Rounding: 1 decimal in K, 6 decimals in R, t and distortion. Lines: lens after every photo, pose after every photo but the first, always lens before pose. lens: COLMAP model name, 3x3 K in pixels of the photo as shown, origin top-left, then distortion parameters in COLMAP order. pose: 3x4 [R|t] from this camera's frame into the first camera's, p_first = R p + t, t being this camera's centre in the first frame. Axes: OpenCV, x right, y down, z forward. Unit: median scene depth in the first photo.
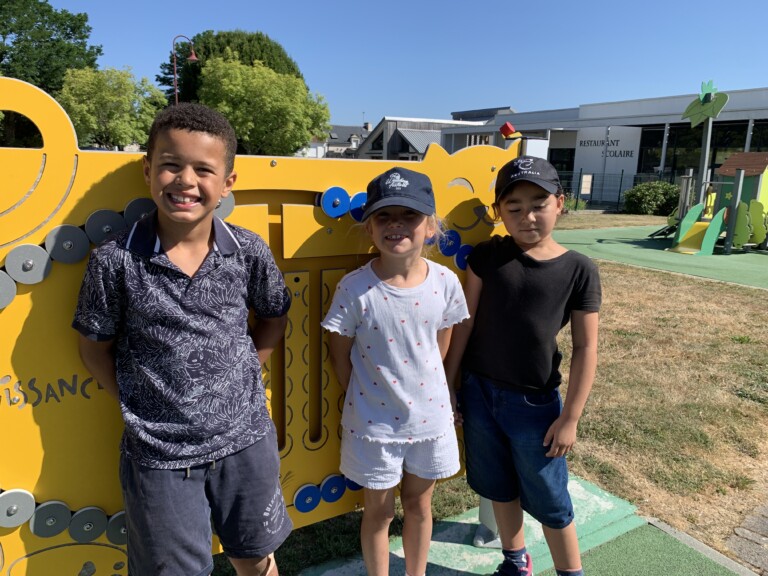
lens RADIAL K [[589.3, 0, 384.0], [0, 589.3, 288.0], [0, 0, 1]] dist [0.009504, 0.010922]
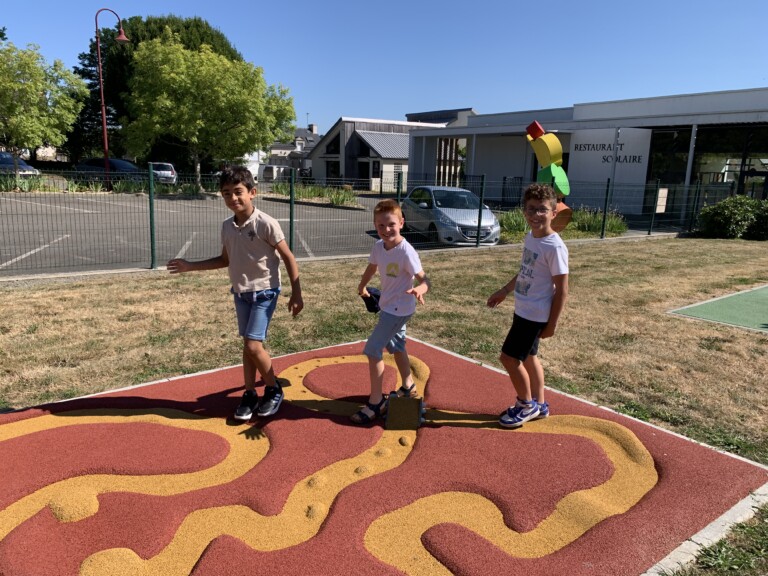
lens RADIAL K [[589.3, 0, 384.0], [0, 589.3, 288.0], [0, 0, 1]] dist [0.009504, 0.010922]
pose [[0.993849, -0.023248, 0.108273, -0.063114], [0.023802, 0.999709, -0.003830, -0.039715], [-0.108152, 0.006383, 0.994114, 0.161500]]
